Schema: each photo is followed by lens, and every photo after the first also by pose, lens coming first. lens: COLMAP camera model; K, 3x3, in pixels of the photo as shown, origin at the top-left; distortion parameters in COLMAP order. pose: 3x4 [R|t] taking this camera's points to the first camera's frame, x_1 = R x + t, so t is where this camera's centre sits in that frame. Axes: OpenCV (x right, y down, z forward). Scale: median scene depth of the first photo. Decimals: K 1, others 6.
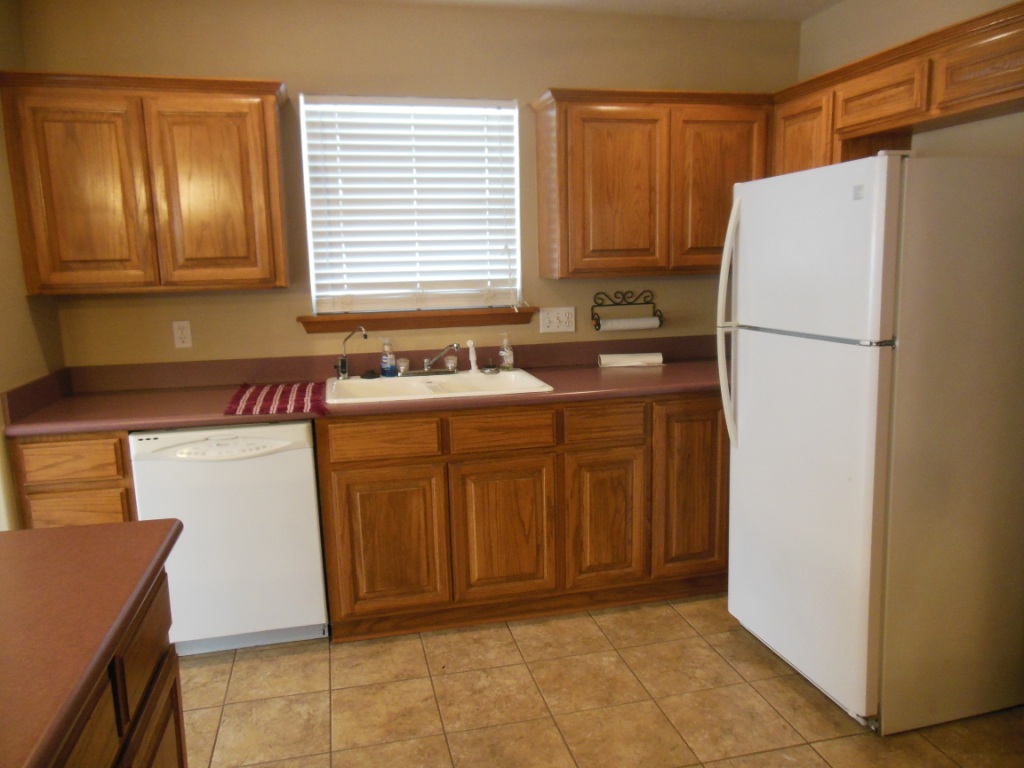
lens RADIAL K [[780.4, 0, 512.0], [0, 780.4, 384.0], [0, 0, 1]] dist [0.001812, 0.005248]
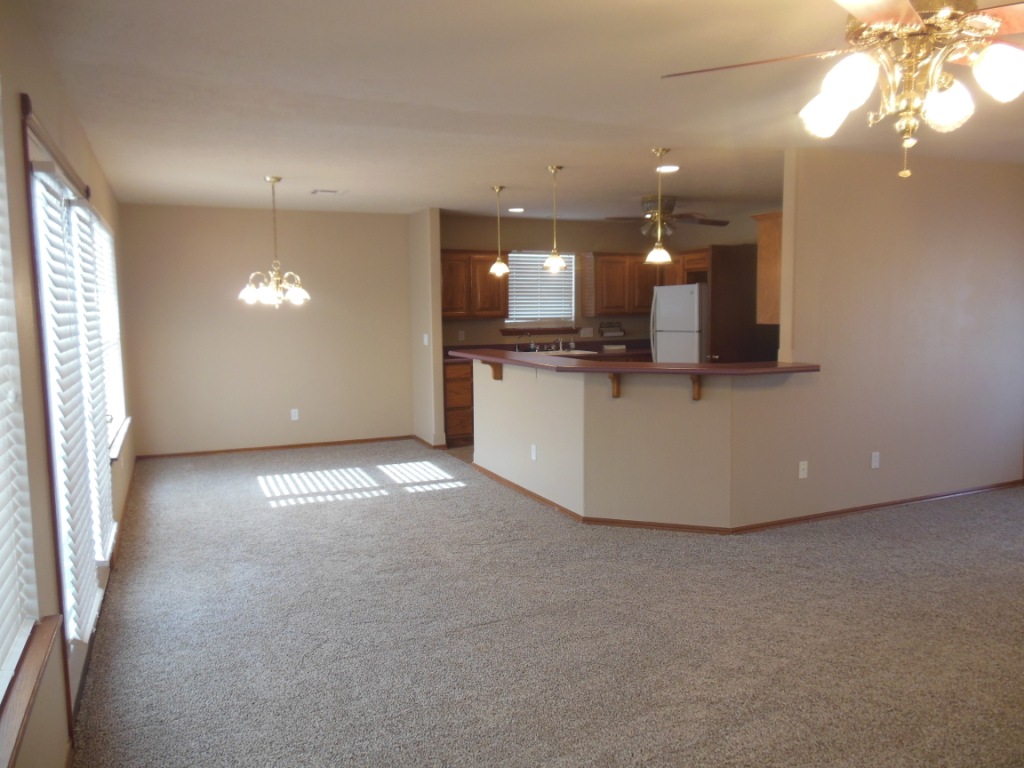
lens RADIAL K [[780.4, 0, 512.0], [0, 780.4, 384.0], [0, 0, 1]] dist [0.001812, 0.005248]
pose [[0.983599, -0.007120, 0.180229, -0.714096], [0.019591, 0.997526, -0.067512, 0.282697], [-0.179302, 0.069936, 0.981305, -1.639396]]
